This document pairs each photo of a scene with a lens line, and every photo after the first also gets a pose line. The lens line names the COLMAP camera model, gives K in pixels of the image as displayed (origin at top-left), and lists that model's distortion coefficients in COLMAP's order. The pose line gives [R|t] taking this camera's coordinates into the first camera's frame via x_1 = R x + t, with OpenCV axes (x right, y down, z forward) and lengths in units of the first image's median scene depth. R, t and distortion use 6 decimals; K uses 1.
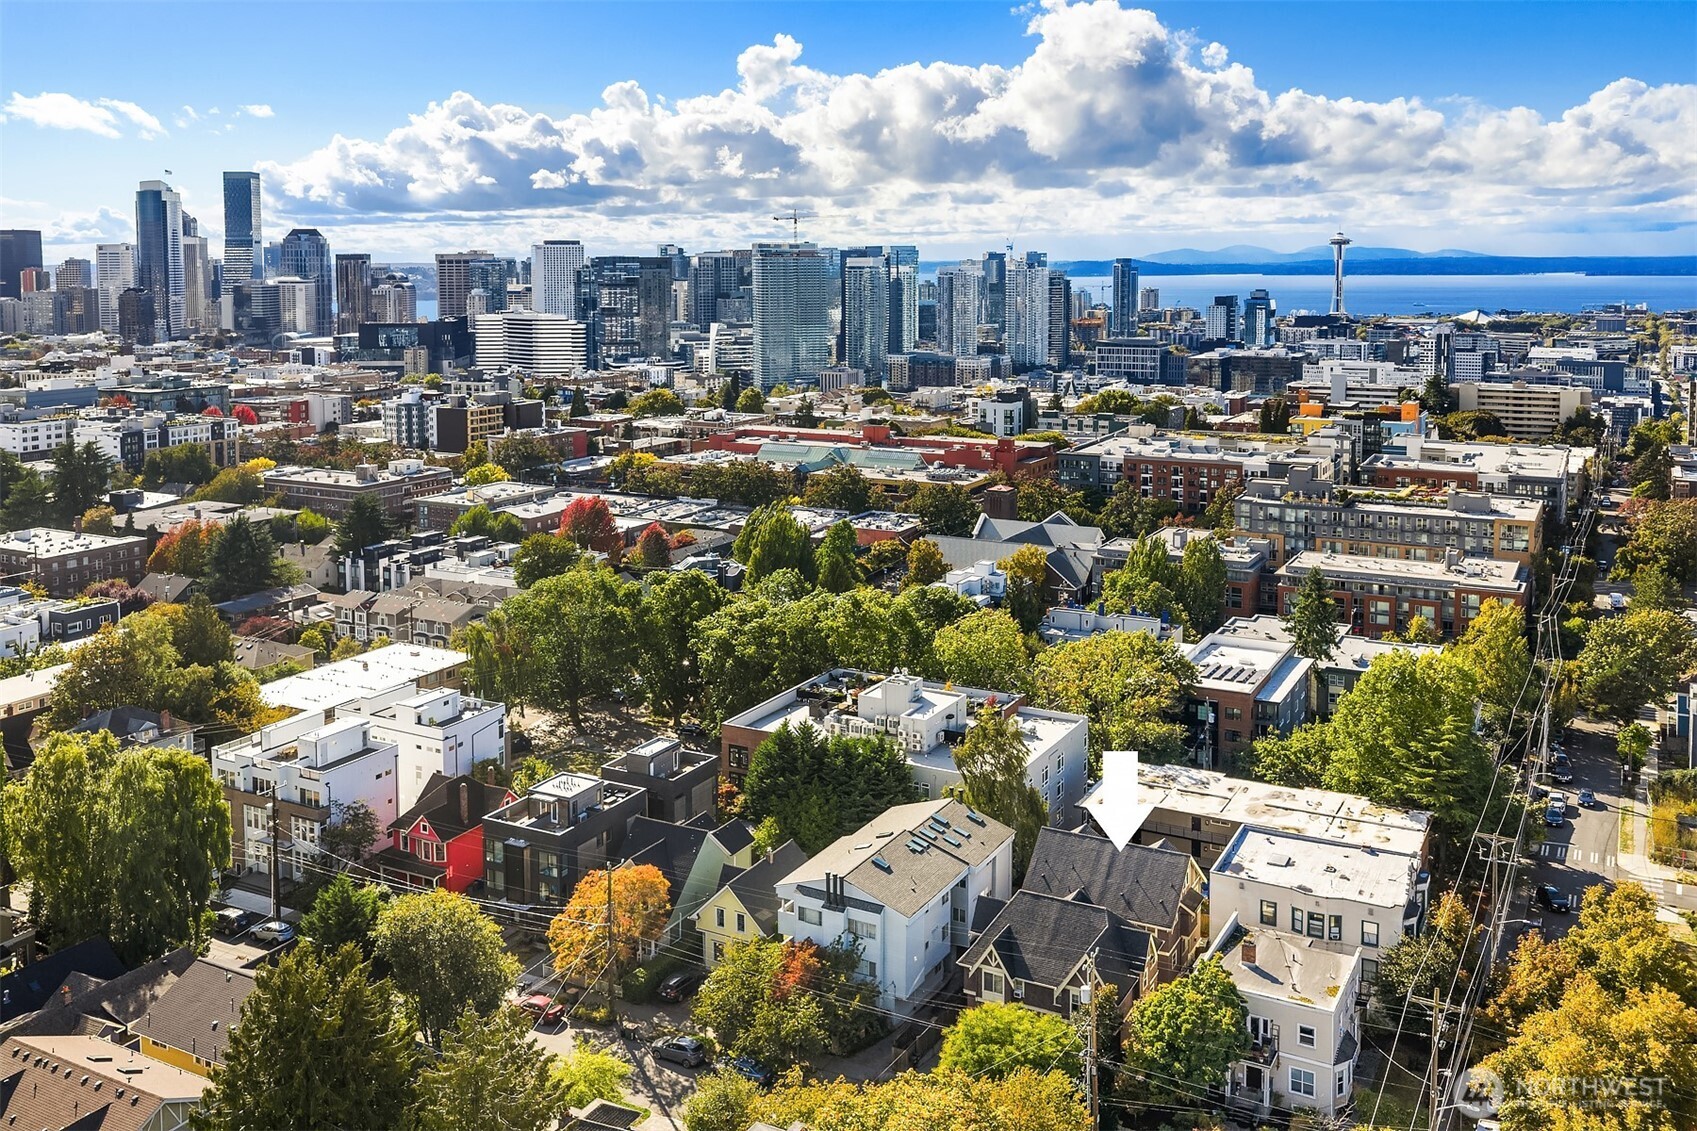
lens RADIAL K [[1394.3, 0, 848.5], [0, 1394.3, 565.5], [0, 0, 1]] dist [0.004900, -0.003753]
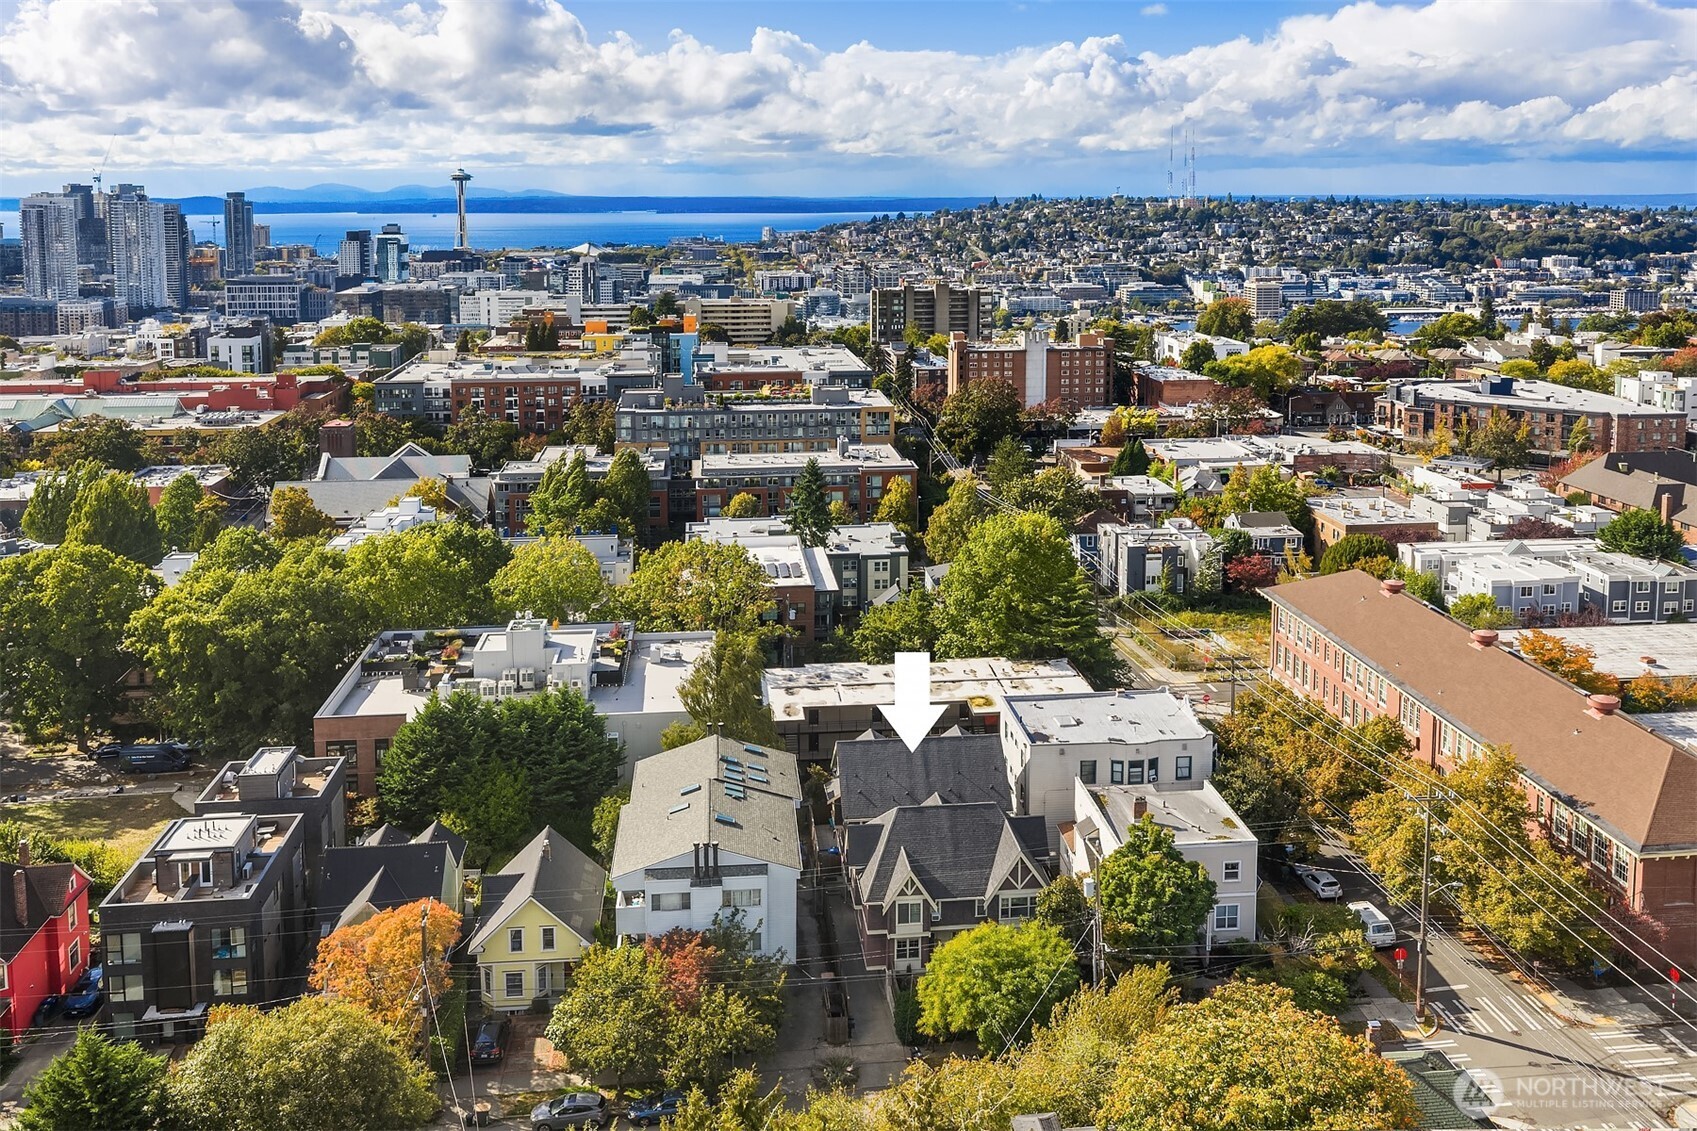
lens RADIAL K [[1376.8, 0, 849.8], [0, 1376.8, 477.7], [0, 0, 1]] dist [0.004270, -0.002338]
pose [[0.824679, -0.105785, 0.555621, -0.119426], [0.113436, 0.993328, 0.020754, -0.001699], [-0.554110, 0.045913, 0.831177, 0.079098]]
